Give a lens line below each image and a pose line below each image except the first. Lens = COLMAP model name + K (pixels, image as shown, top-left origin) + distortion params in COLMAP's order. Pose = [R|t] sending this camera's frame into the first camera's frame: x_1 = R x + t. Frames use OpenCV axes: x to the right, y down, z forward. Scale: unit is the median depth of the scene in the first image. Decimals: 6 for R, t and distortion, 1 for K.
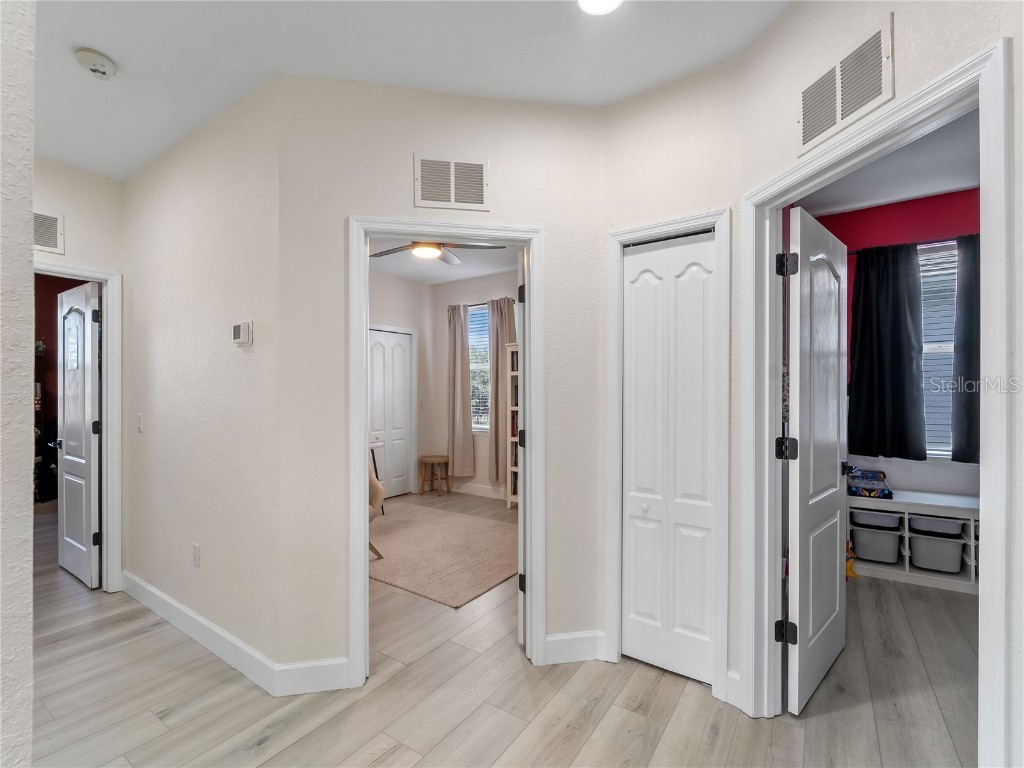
lens RADIAL K [[461.6, 0, 514.8], [0, 461.6, 385.7], [0, 0, 1]] dist [-0.002952, -0.000423]
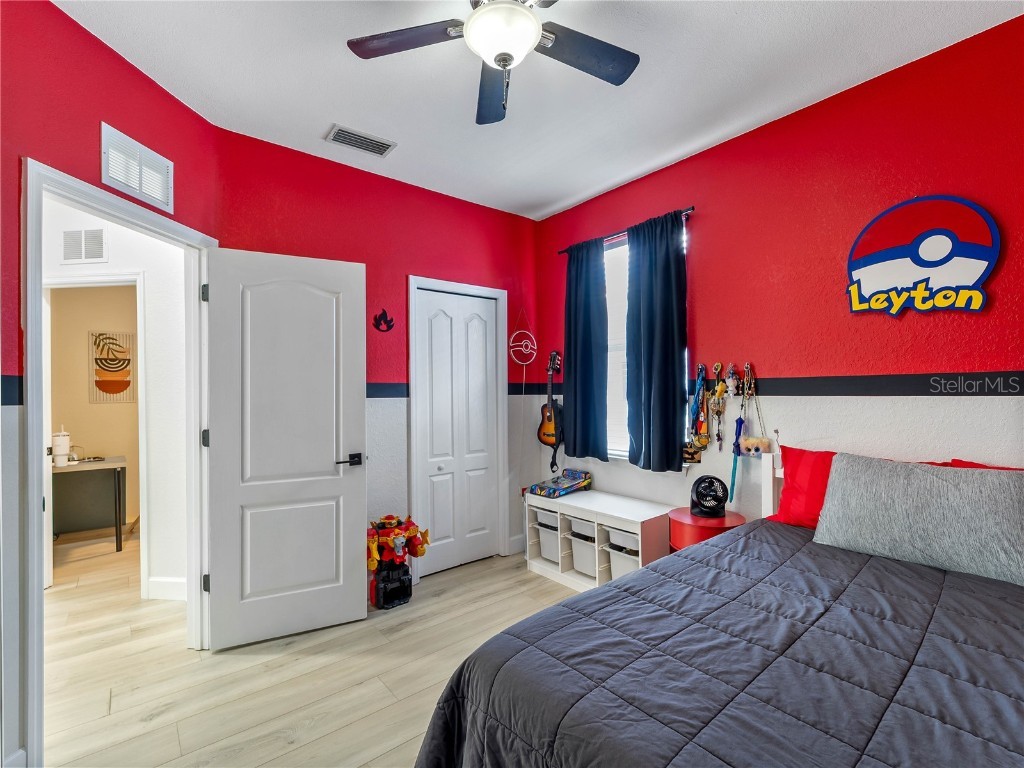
lens RADIAL K [[461.6, 0, 514.8], [0, 461.6, 385.7], [0, 0, 1]] dist [-0.002952, -0.000423]
pose [[0.959145, -0.013841, -0.282575, 1.000848], [0.012094, 0.999895, -0.007928, 0.010112], [0.282655, 0.004187, 0.959212, 0.018899]]
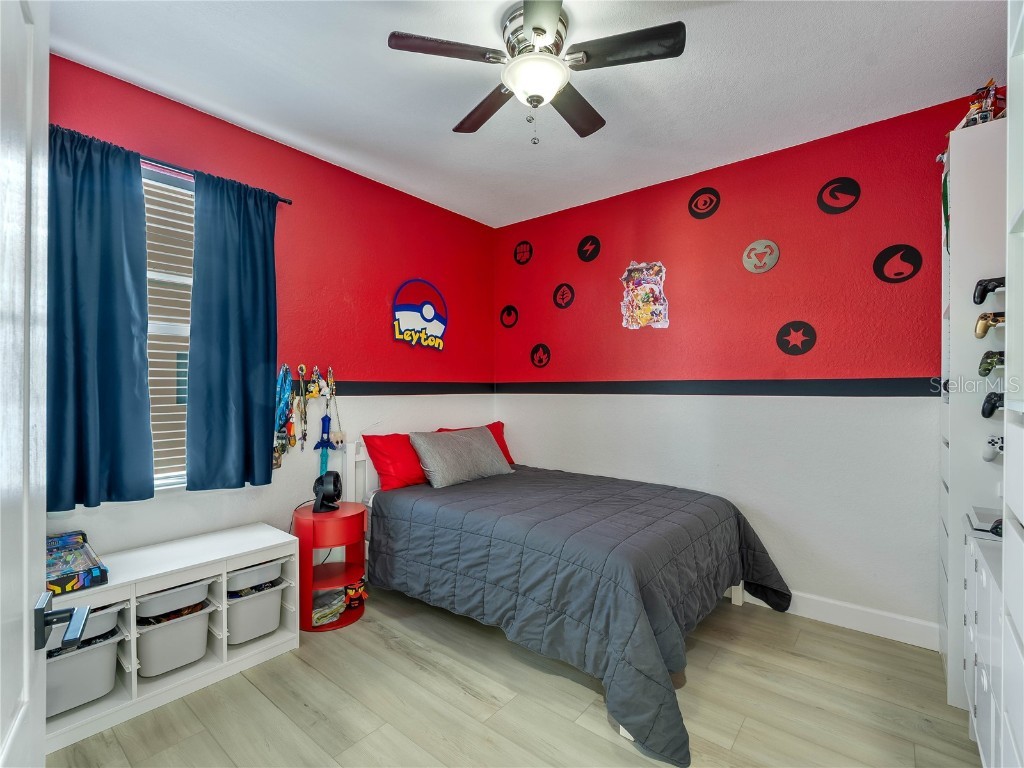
lens RADIAL K [[472.3, 0, 517.1], [0, 472.3, 386.9], [0, 0, 1]] dist [-0.002740, -0.001058]
pose [[0.082916, -0.001685, 0.996555, 0.284414], [-0.006799, 0.999974, 0.002256, 0.003673], [-0.996533, -0.006963, 0.082902, 0.447729]]
